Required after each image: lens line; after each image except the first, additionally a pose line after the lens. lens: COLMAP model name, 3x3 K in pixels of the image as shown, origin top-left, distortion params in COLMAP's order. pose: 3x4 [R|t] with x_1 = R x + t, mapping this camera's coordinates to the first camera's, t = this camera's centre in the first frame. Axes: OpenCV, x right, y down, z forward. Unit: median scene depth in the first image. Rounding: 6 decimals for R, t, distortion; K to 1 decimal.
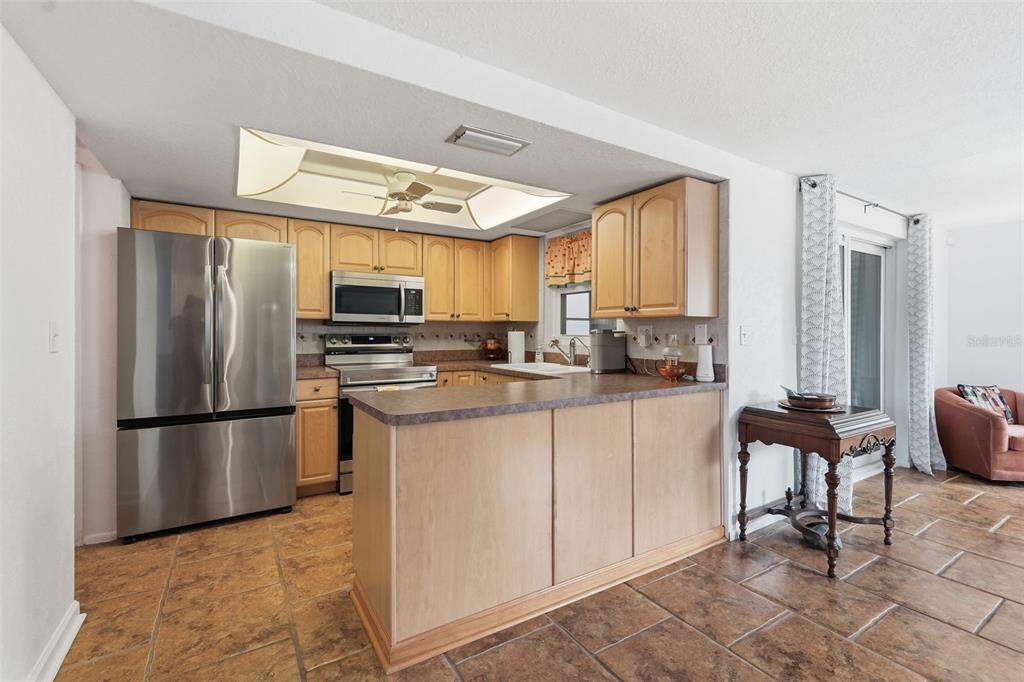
lens RADIAL K [[454.8, 0, 512.3], [0, 454.8, 332.2], [0, 0, 1]] dist [0.001563, -0.000324]
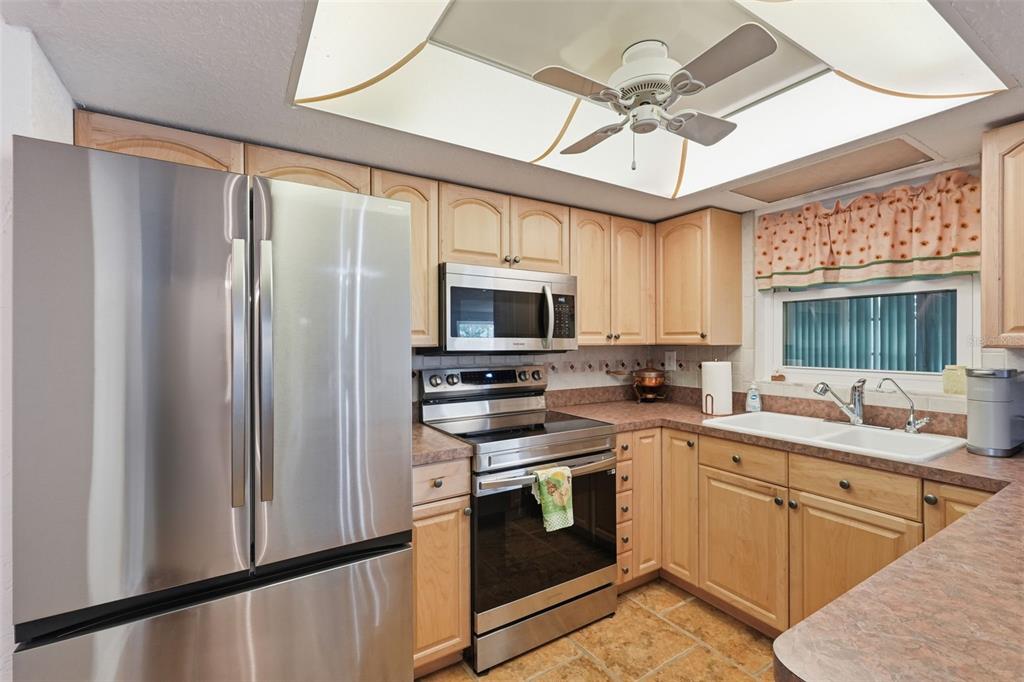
lens RADIAL K [[447.0, 0, 512.0], [0, 447.0, 341.0], [0, 0, 1]] dist [0.003577, 0.000011]
pose [[0.999985, -0.005274, -0.001718, -0.312321], [0.005270, 0.999983, -0.002411, -0.035136], [0.001731, 0.002402, 0.999996, 0.439109]]
